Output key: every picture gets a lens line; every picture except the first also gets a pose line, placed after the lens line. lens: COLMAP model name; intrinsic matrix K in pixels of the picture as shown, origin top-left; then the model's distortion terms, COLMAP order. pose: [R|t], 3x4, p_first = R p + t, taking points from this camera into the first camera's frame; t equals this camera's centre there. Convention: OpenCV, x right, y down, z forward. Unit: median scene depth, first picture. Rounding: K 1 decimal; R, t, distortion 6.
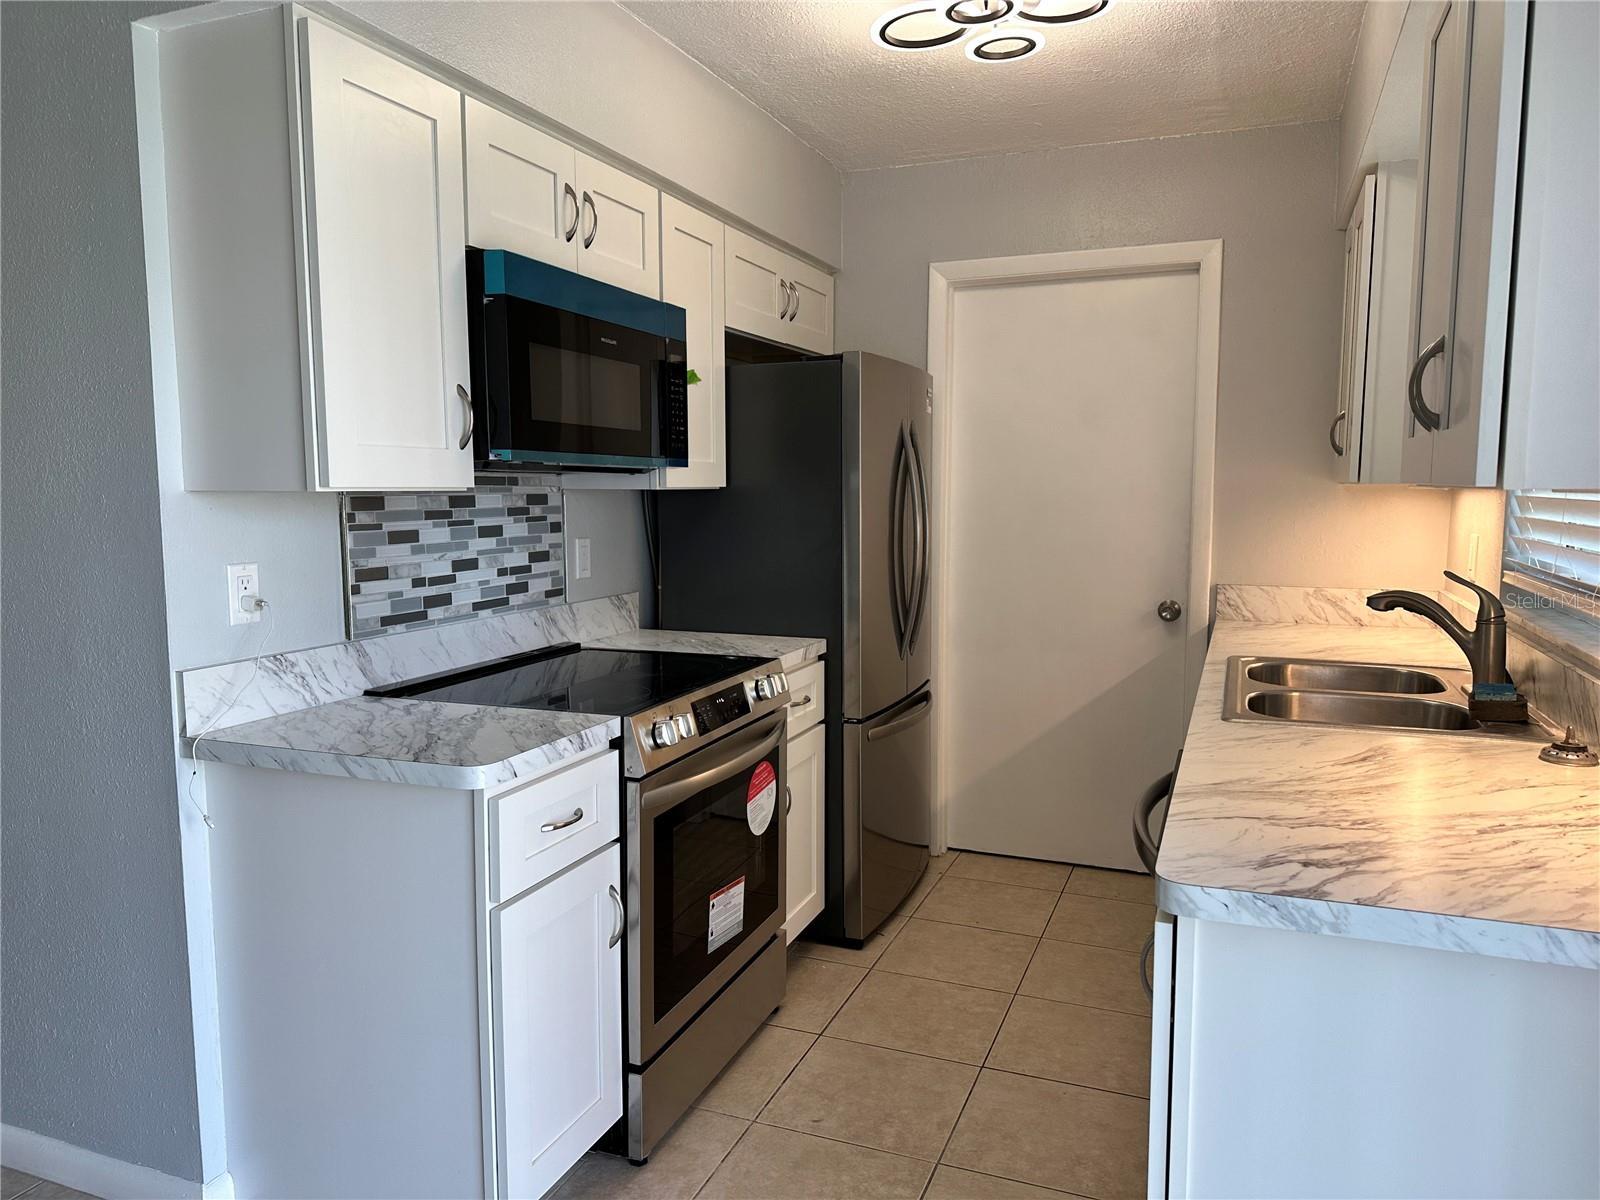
lens RADIAL K [[1127.5, 0, 795.5], [0, 1127.5, 607.2], [0, 0, 1]] dist [0.031897, -0.029535]
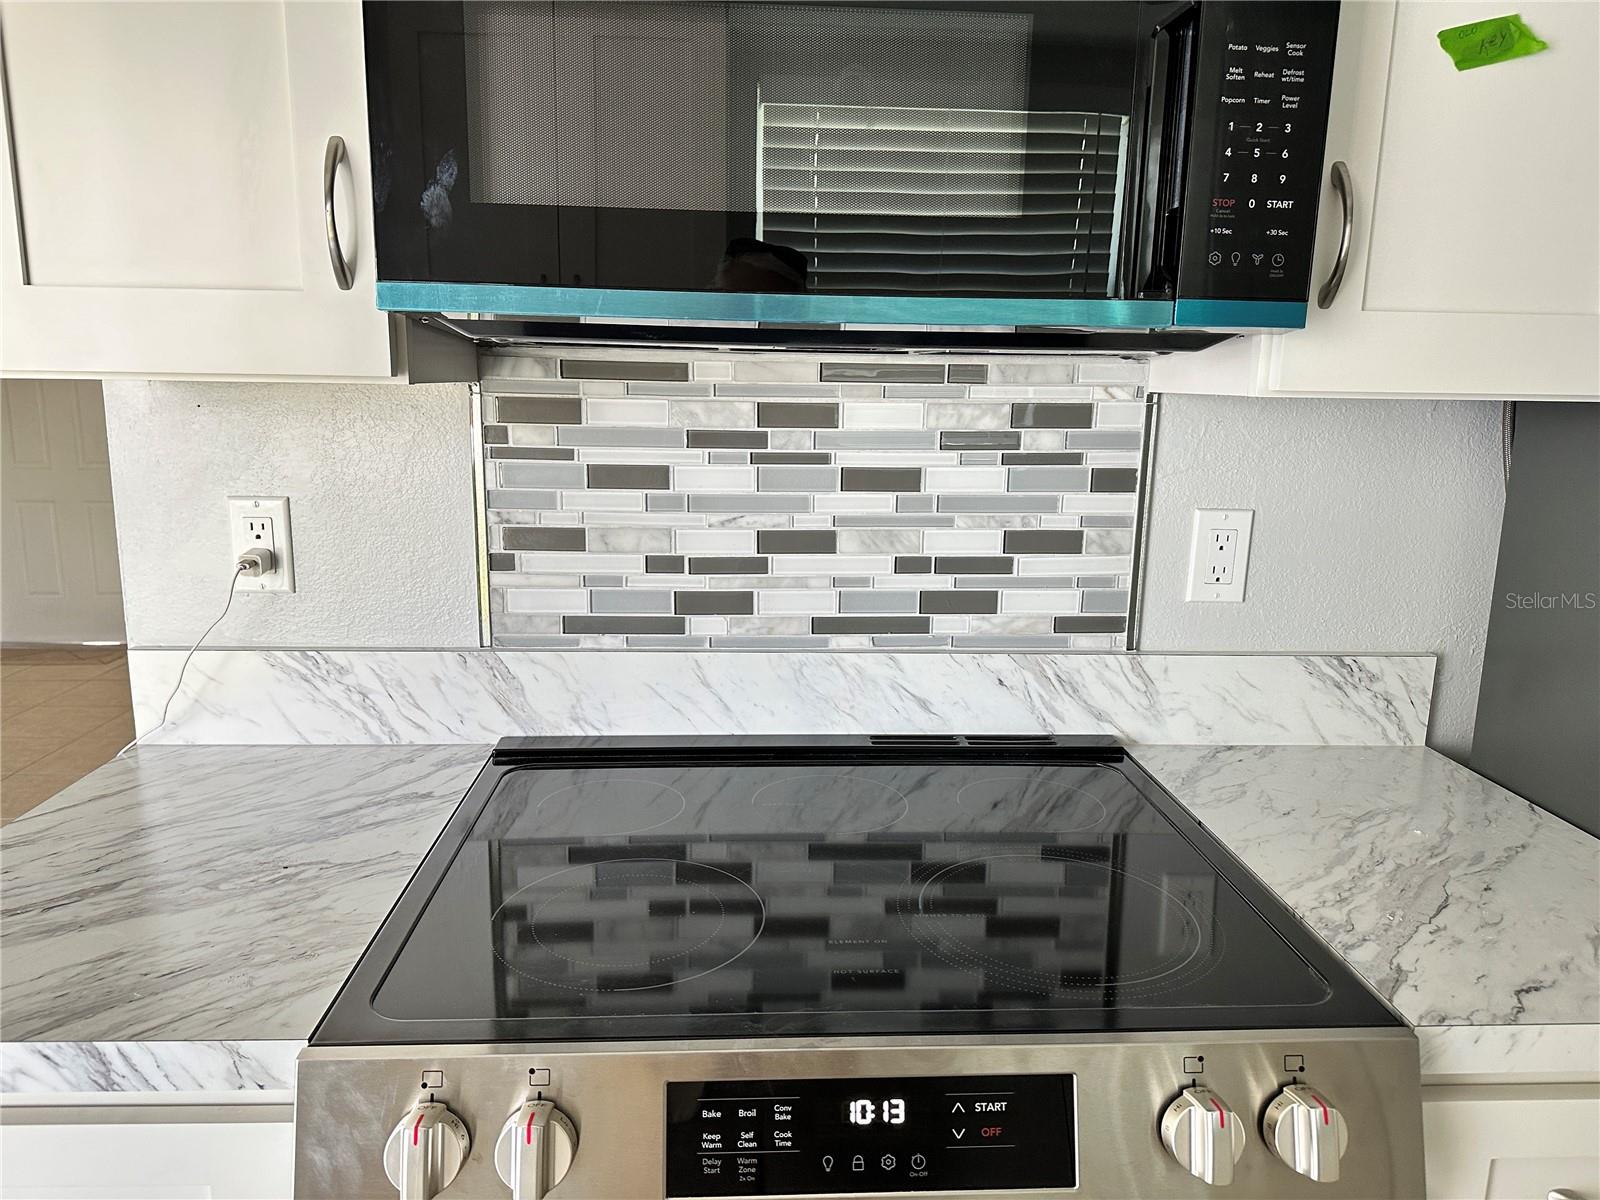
lens RADIAL K [[1127.5, 0, 788.4], [0, 1127.5, 601.4], [0, 0, 1]] dist [0.105350, -0.163752]
pose [[0.414694, 0.186428, -0.890659, 0.167241], [-0.114490, 0.981700, 0.152177, -0.091368], [0.902730, 0.038865, 0.428449, 0.816822]]
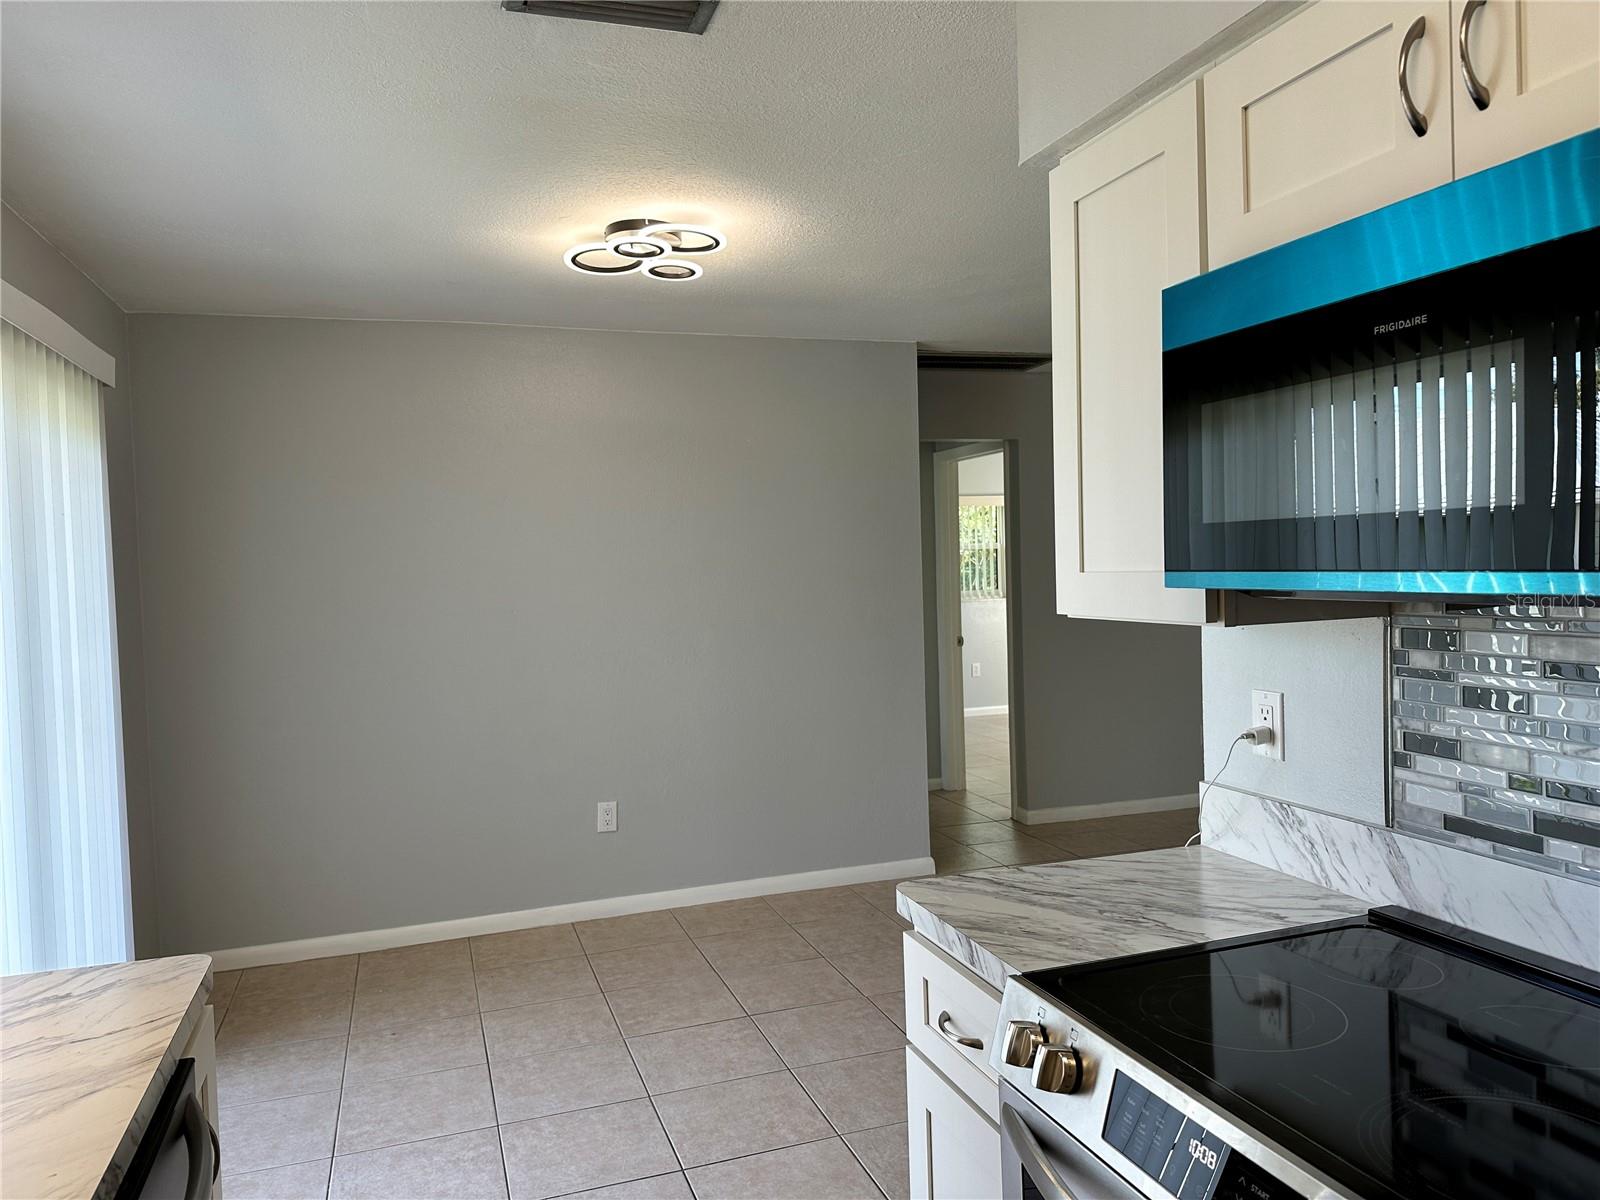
lens RADIAL K [[1127.5, 0, 795.5], [0, 1127.5, 607.2], [0, 0, 1]] dist [0.031897, -0.029535]
pose [[-0.757985, 0.052828, -0.650129, 0.315486], [-0.036123, 0.991785, 0.122707, -0.166548], [0.651270, 0.116495, -0.749851, 1.169396]]
